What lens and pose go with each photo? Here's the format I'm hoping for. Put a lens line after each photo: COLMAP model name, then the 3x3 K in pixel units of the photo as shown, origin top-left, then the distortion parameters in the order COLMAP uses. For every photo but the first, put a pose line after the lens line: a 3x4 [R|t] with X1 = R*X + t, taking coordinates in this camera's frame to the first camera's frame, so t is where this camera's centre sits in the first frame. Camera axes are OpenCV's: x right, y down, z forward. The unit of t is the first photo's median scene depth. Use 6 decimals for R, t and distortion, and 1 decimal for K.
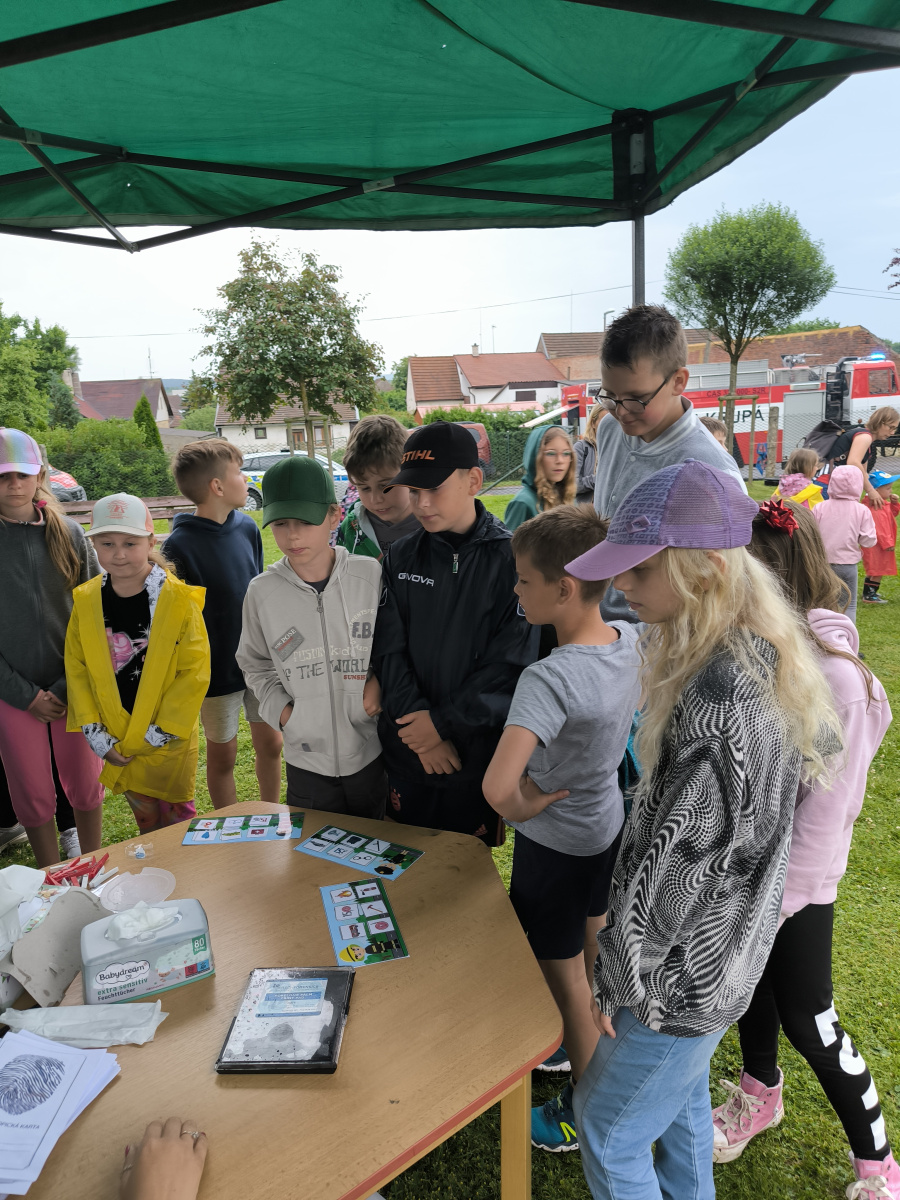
lens RADIAL K [[857.2, 0, 428.2], [0, 857.2, 601.1], [0, 0, 1]] dist [0.038767, -0.008411]
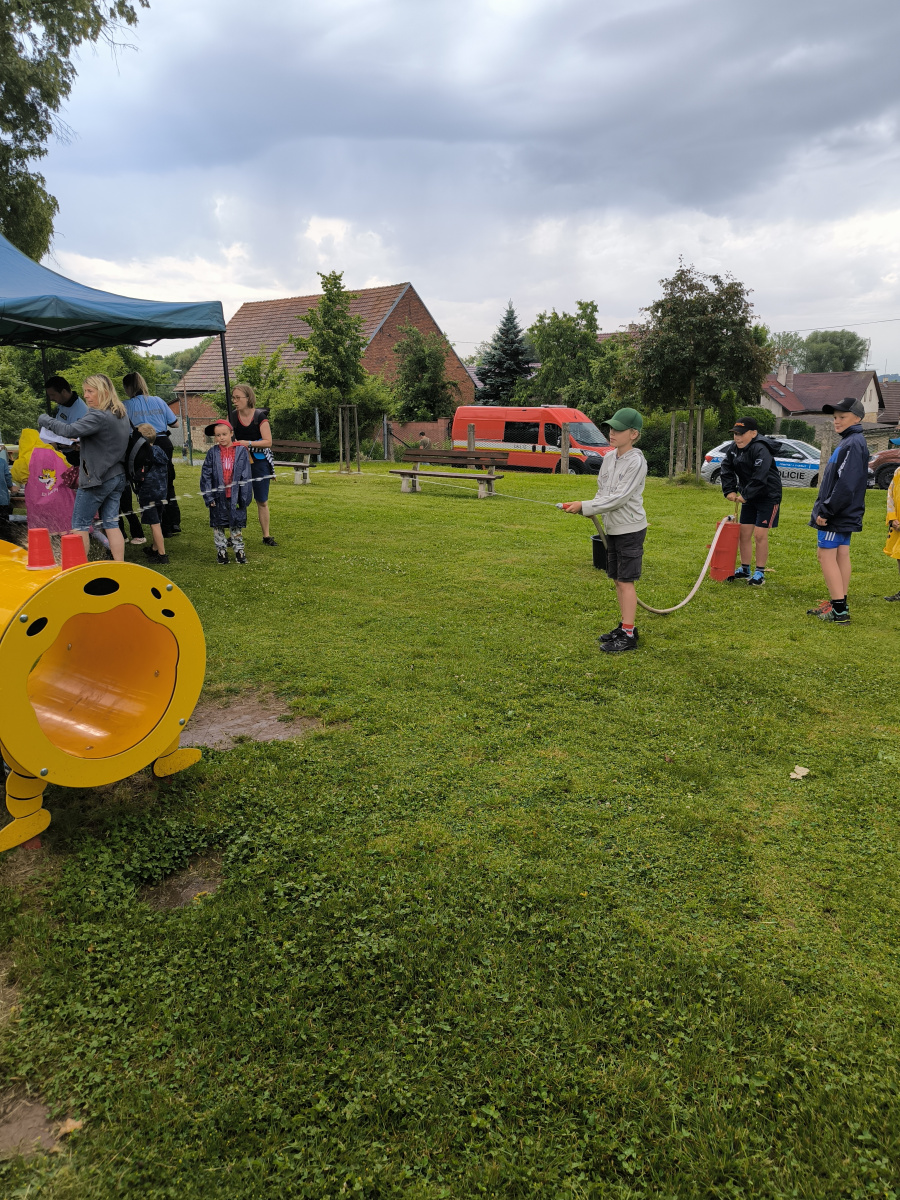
lens RADIAL K [[844.3, 0, 446.6], [0, 844.3, 585.3], [0, 0, 1]] dist [0.056118, -0.066262]
pose [[0.672867, 0.186269, -0.715929, 0.565252], [-0.189435, 0.978897, 0.076647, 0.013222], [0.715098, 0.084049, 0.693953, -0.092862]]
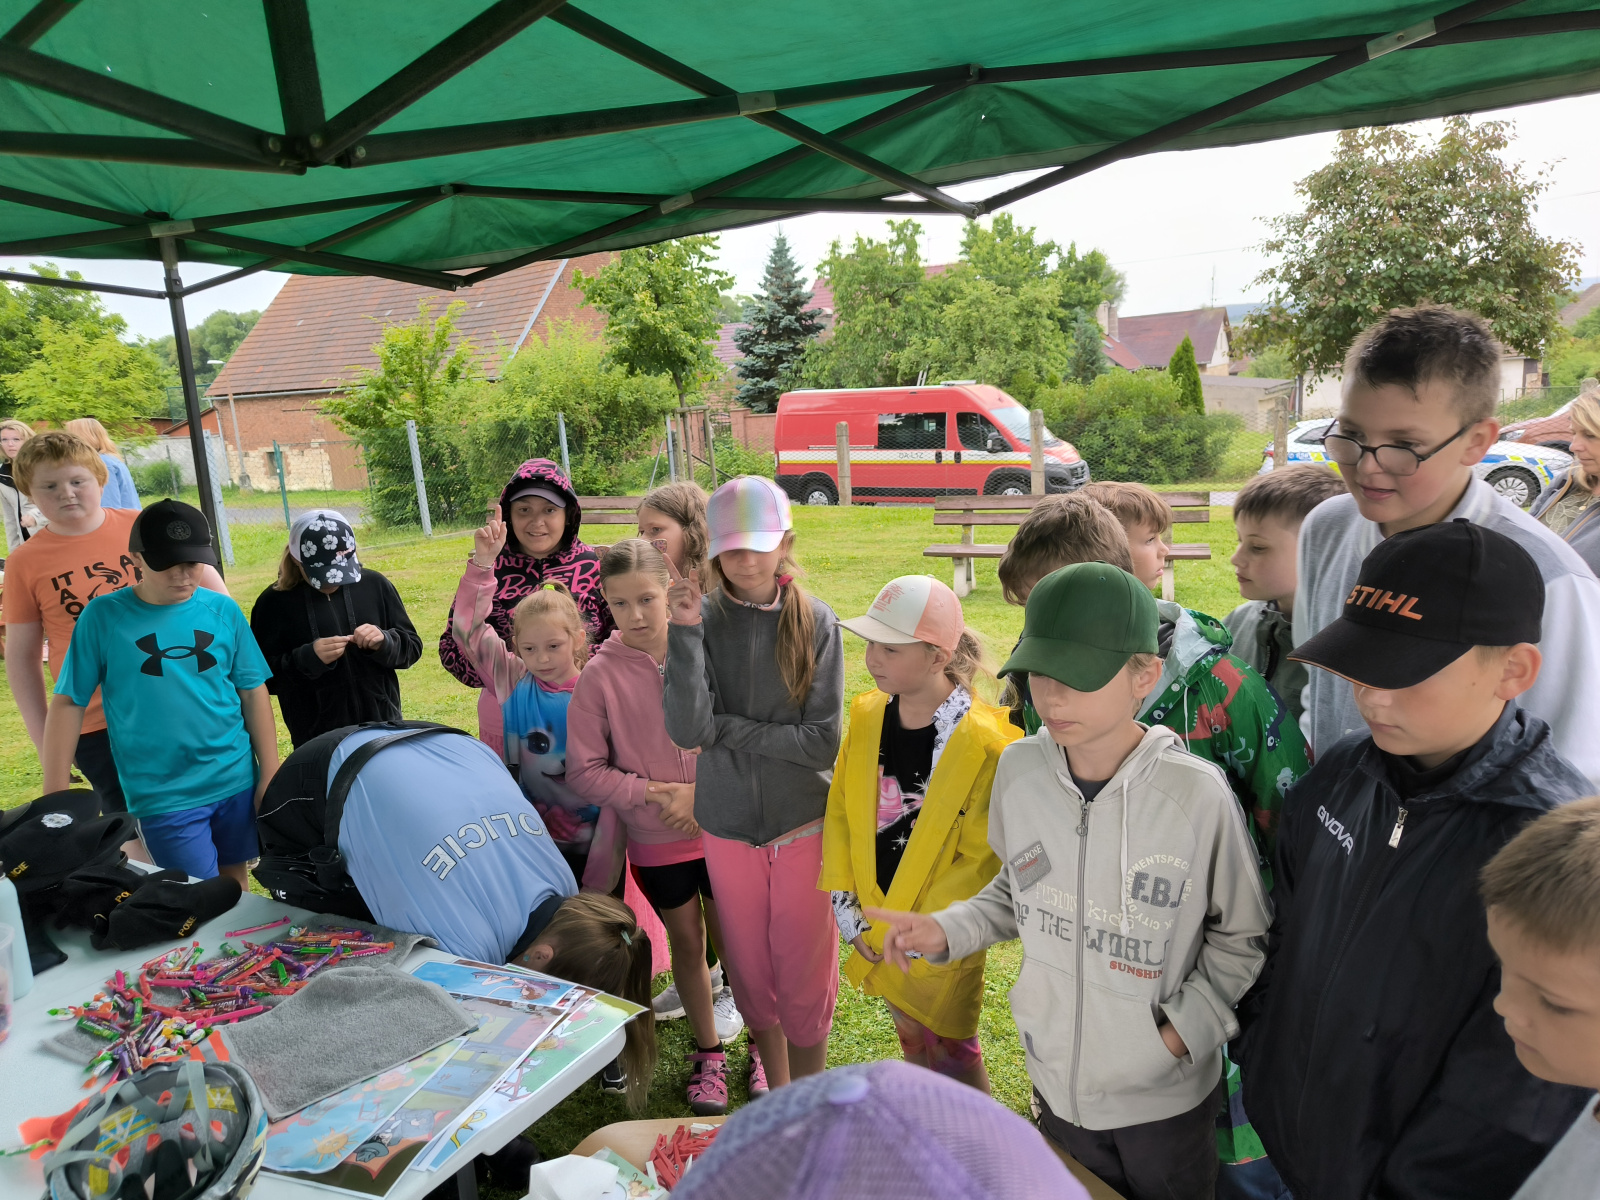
lens RADIAL K [[1142.9, 0, 787.5], [0, 1142.9, 598.7], [0, 0, 1]] dist [0.038767, -0.008411]
pose [[0.794971, 0.099935, -0.598360, 0.017809], [-0.102327, 0.994295, 0.030112, -0.020587], [0.597956, 0.037290, 0.800661, 0.036117]]
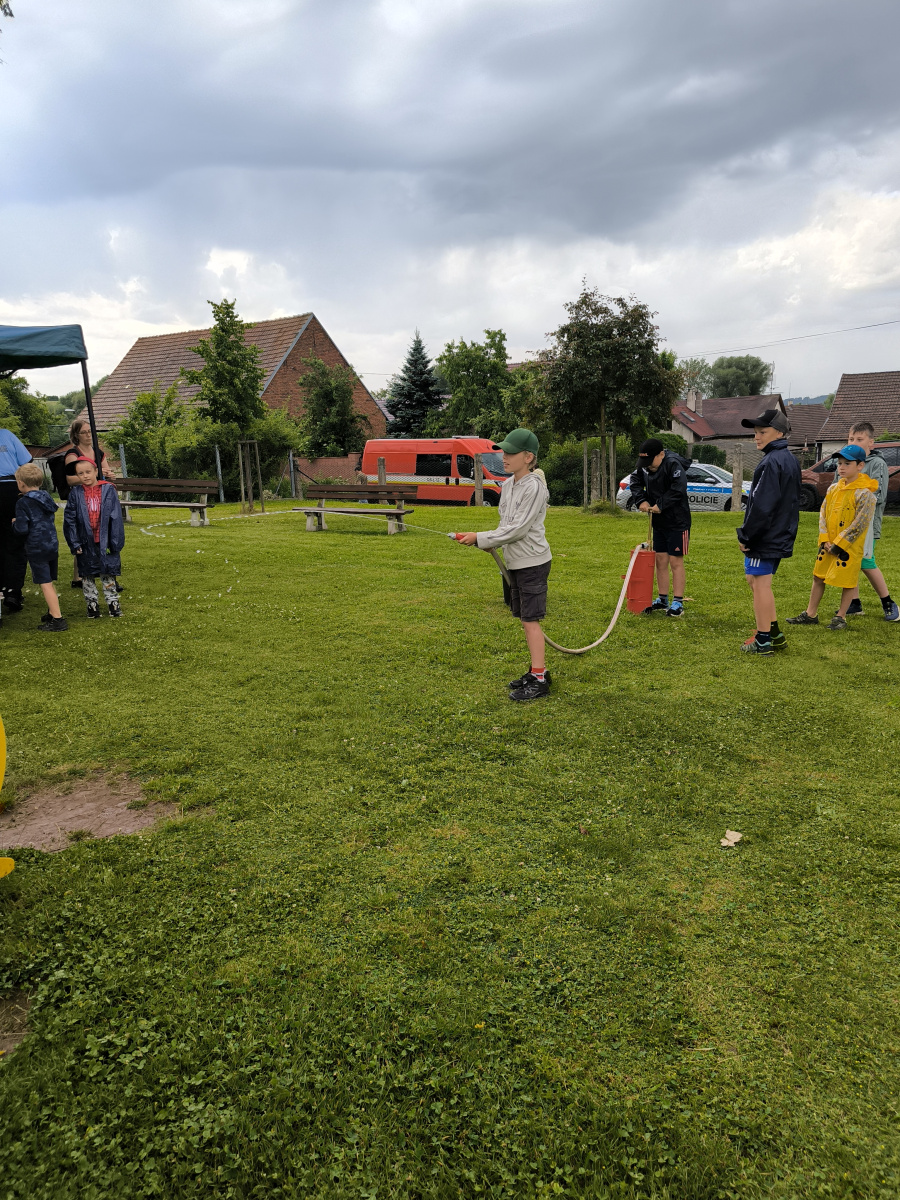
lens RADIAL K [[859.0, 0, 438.5], [0, 859.0, 630.3], [0, 0, 1]] dist [0.035219, -0.051068]
pose [[0.736082, 0.160662, -0.657550, 0.548681], [-0.151491, 0.985884, 0.071301, 0.010371], [0.659723, 0.047130, 0.750030, -0.060066]]
